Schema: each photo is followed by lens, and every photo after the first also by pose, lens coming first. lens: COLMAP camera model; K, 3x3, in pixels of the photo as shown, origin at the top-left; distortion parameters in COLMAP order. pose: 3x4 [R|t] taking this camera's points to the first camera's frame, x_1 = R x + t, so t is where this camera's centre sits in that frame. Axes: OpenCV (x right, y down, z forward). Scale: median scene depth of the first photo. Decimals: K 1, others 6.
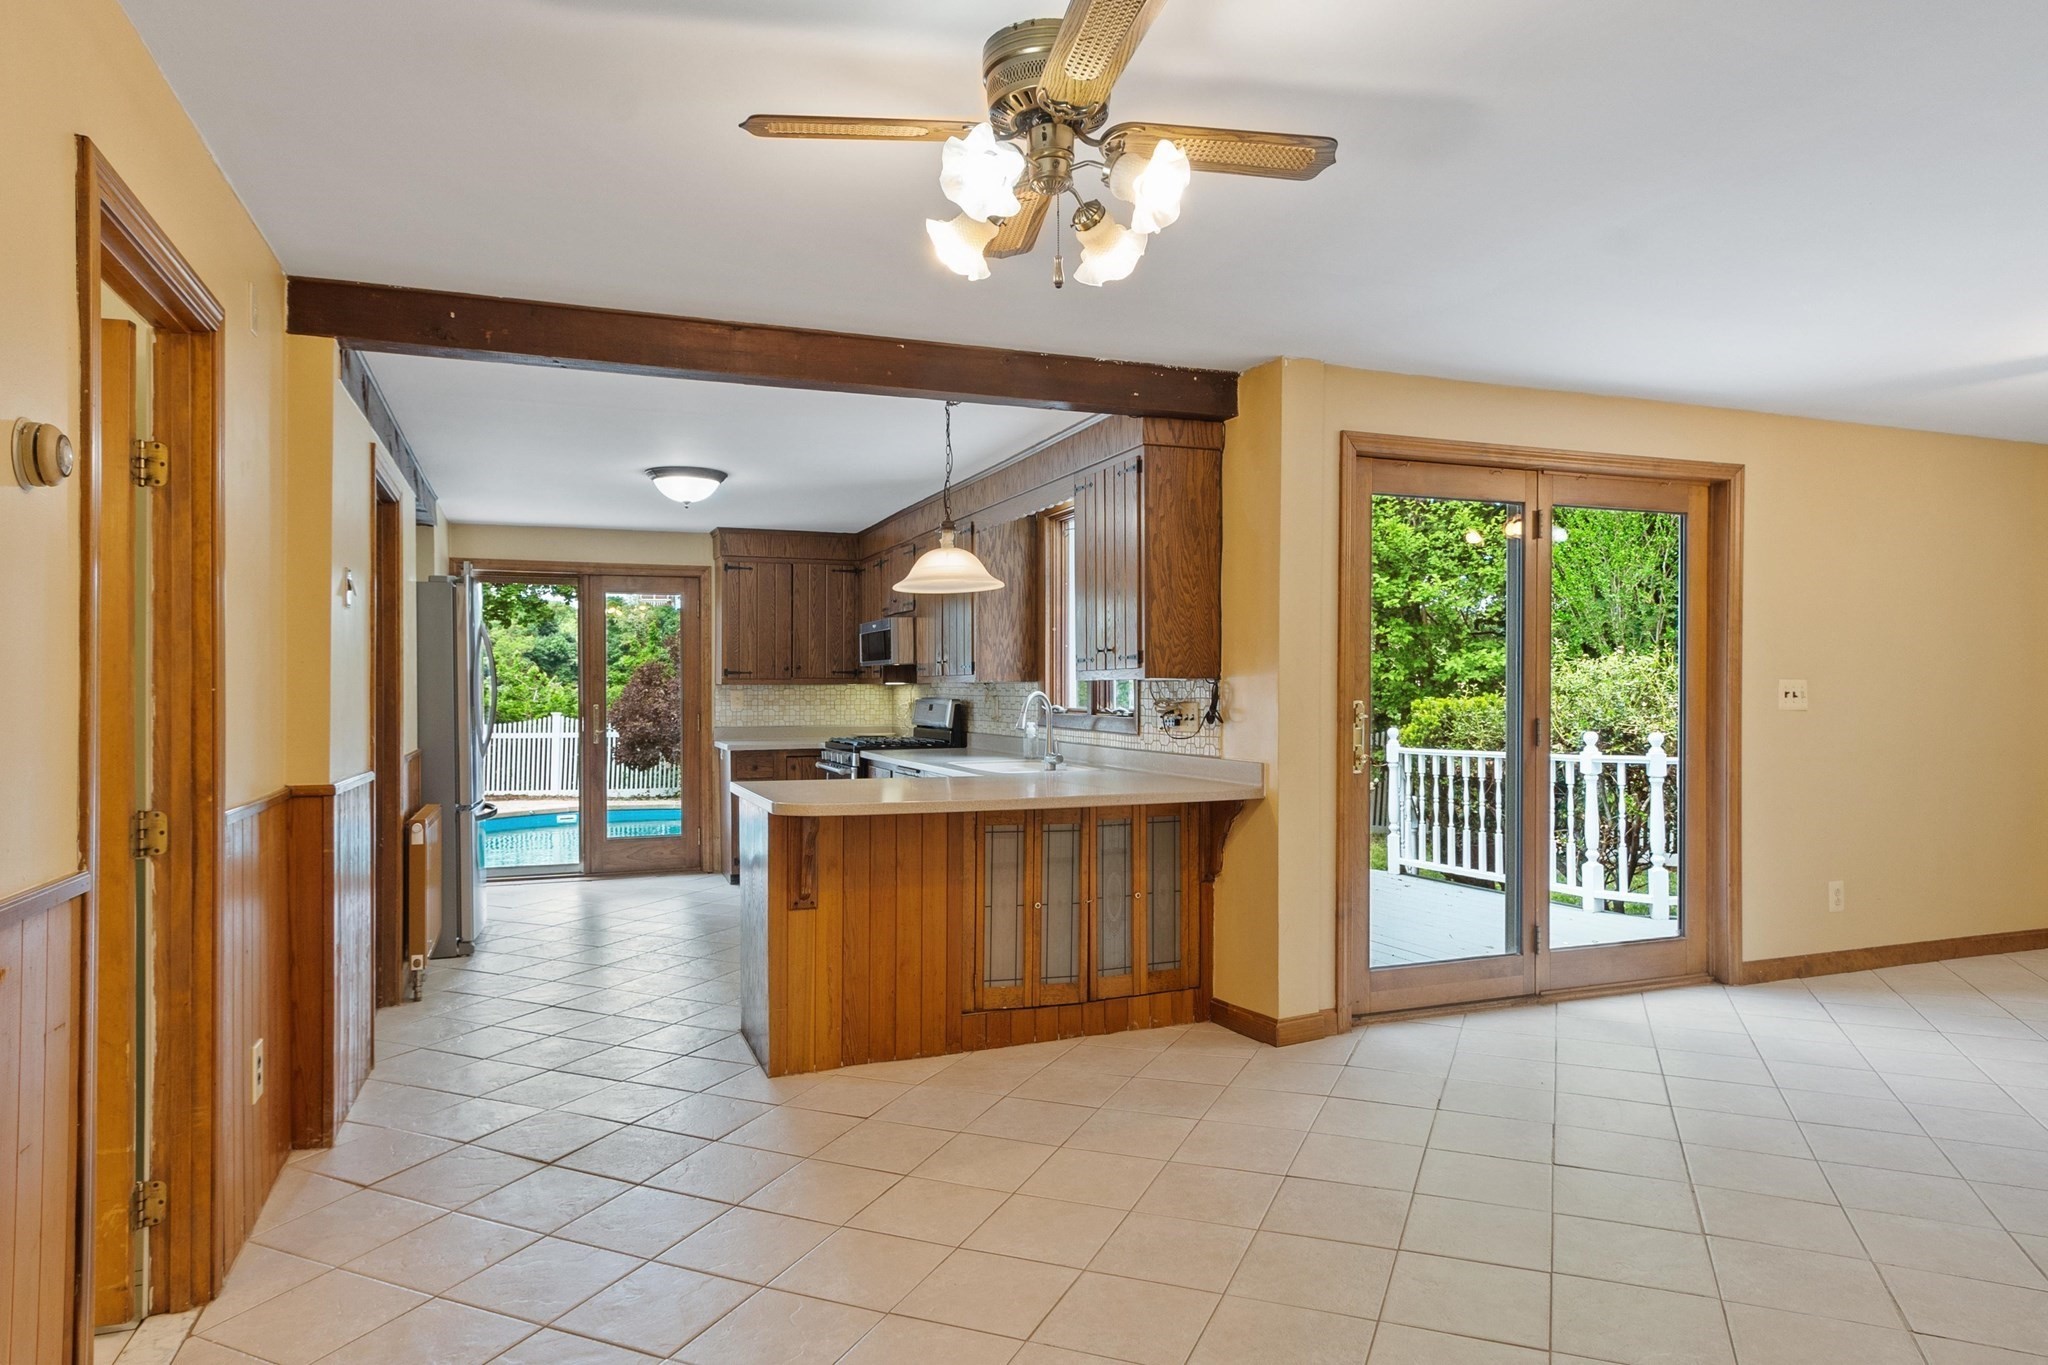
lens RADIAL K [[1212.0, 0, 1013.4], [0, 1212.0, 689.8], [0, 0, 1]] dist [0.006204, -0.001368]
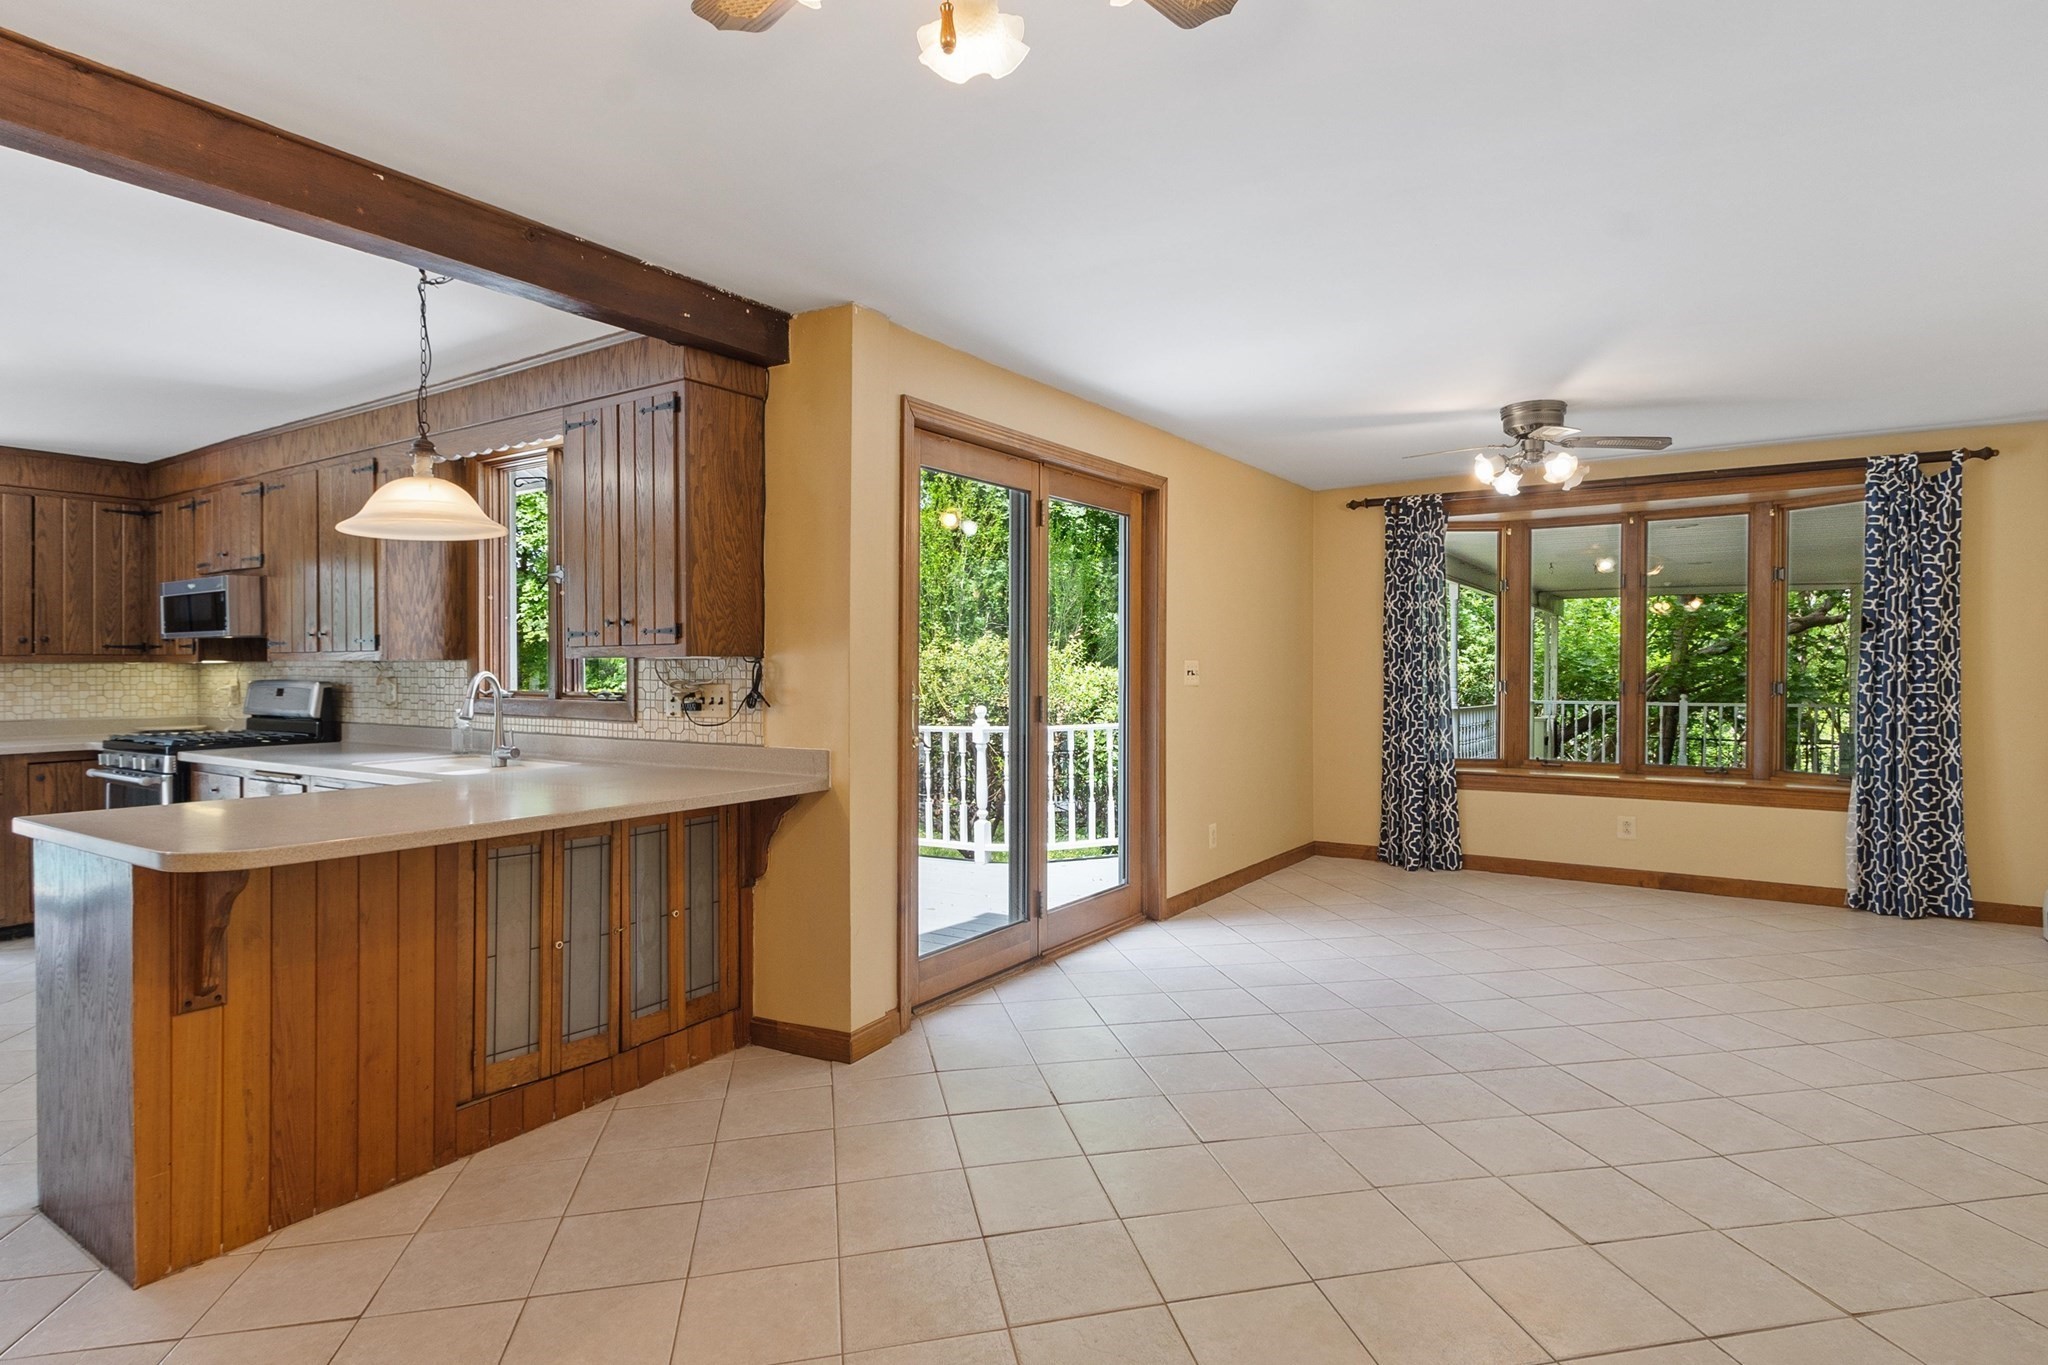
lens RADIAL K [[1076.5, 0, 1015.5], [0, 1076.5, 671.3], [0, 0, 1]] dist [0.006981, -0.003202]
pose [[0.819329, -0.002562, 0.573318, -0.102942], [0.001240, 0.999996, 0.002696, -0.000510], [-0.573323, -0.001497, 0.819328, 0.194560]]
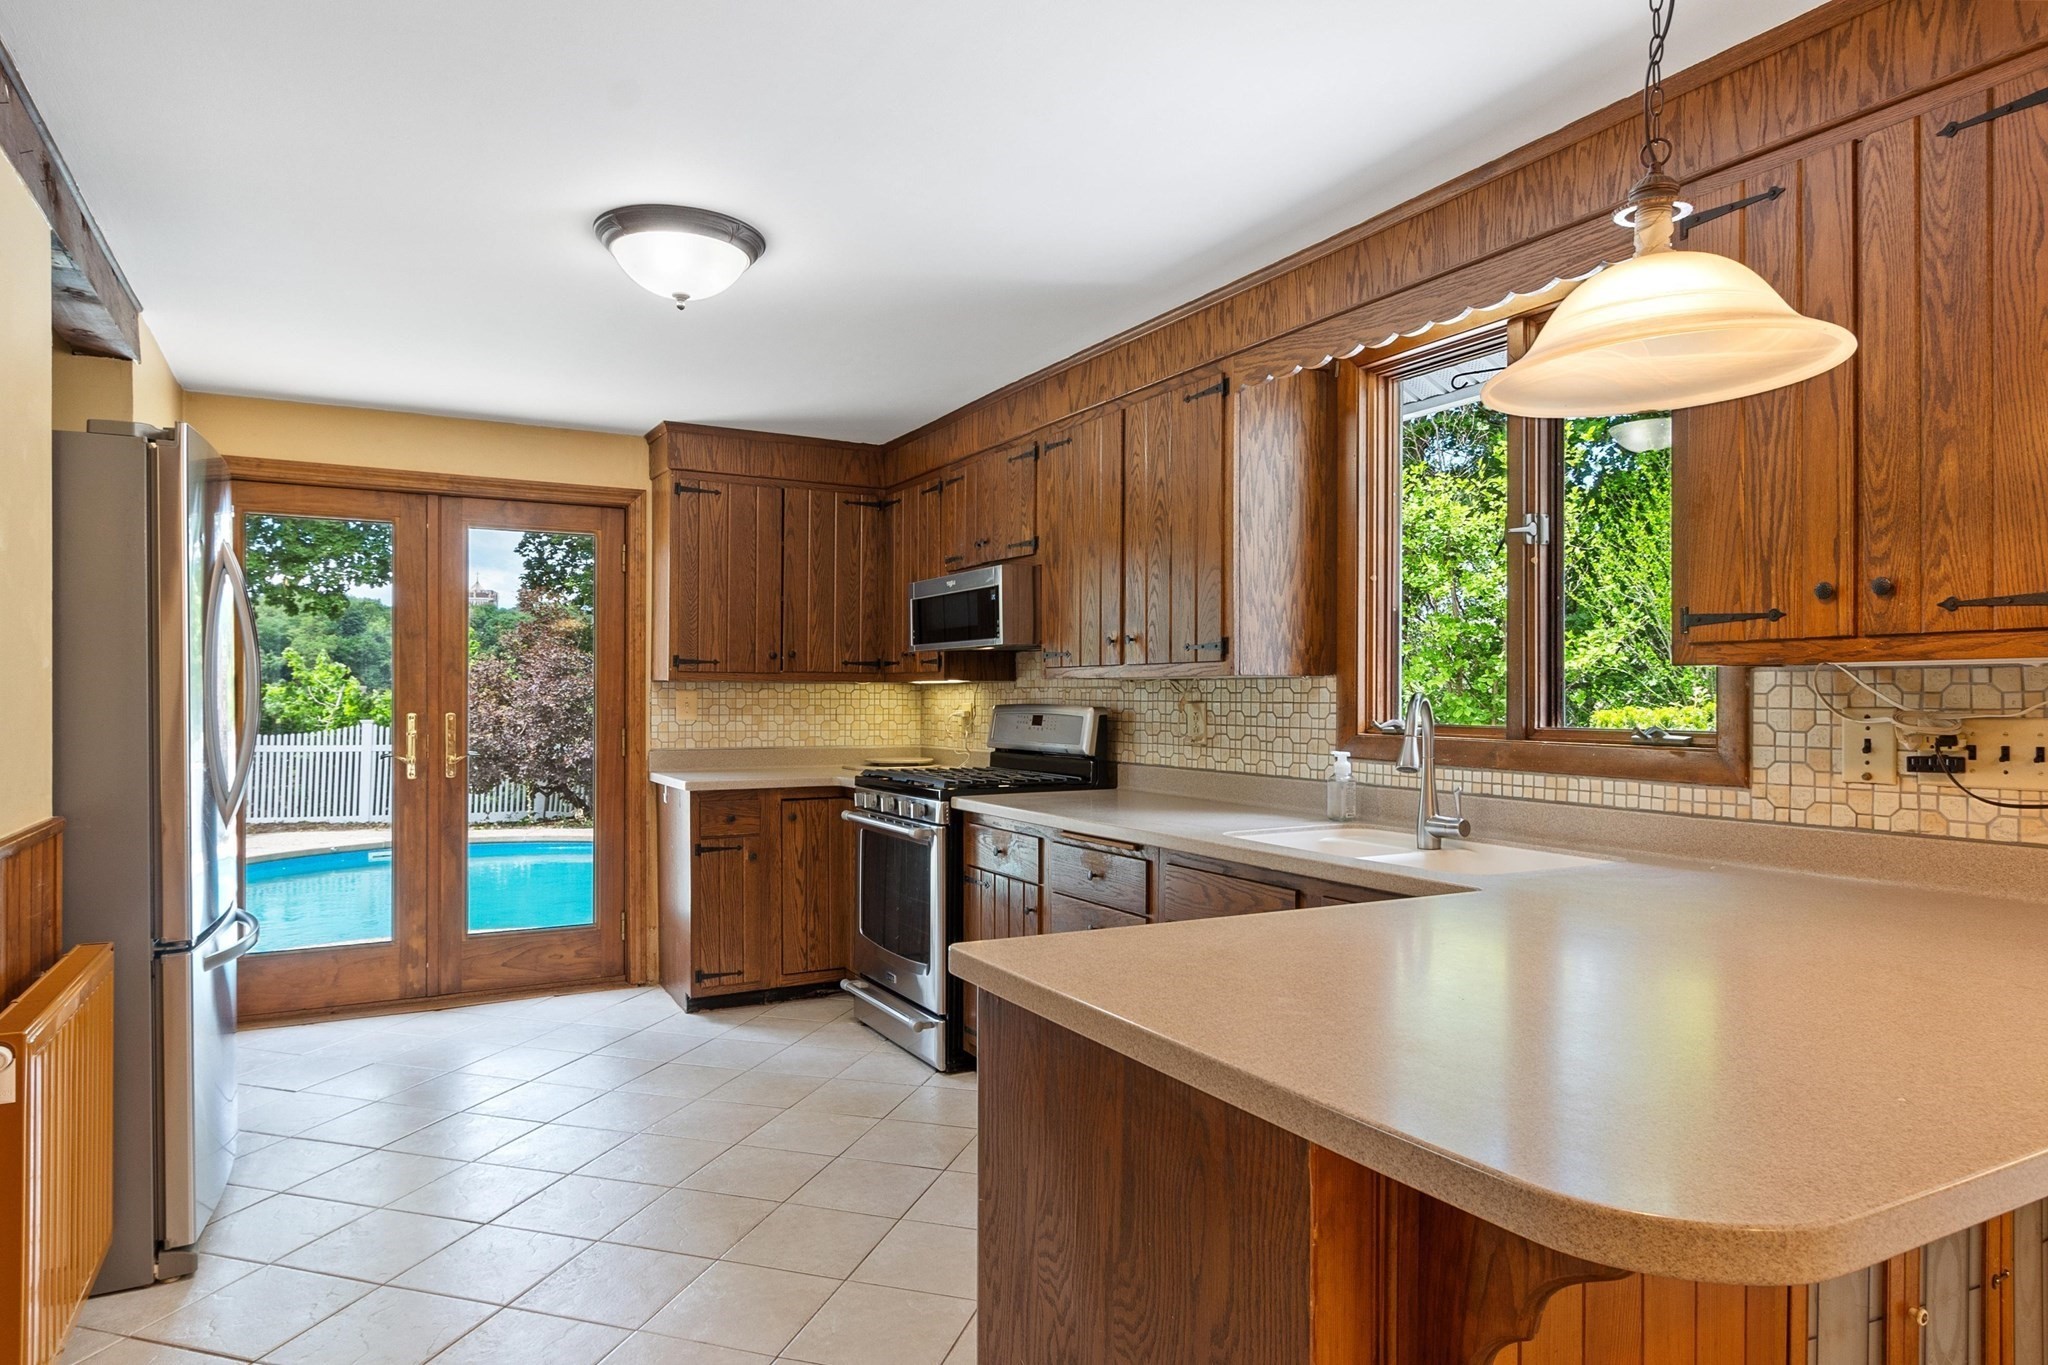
lens RADIAL K [[1212.0, 0, 1024.1], [0, 1212.0, 702.4], [0, 0, 1]] dist [0.006204, -0.001368]
pose [[0.990405, 0.005247, 0.138098, -0.207847], [-0.005827, 0.999976, 0.003802, 0.004393], [-0.138075, -0.004570, 0.990411, 0.522261]]
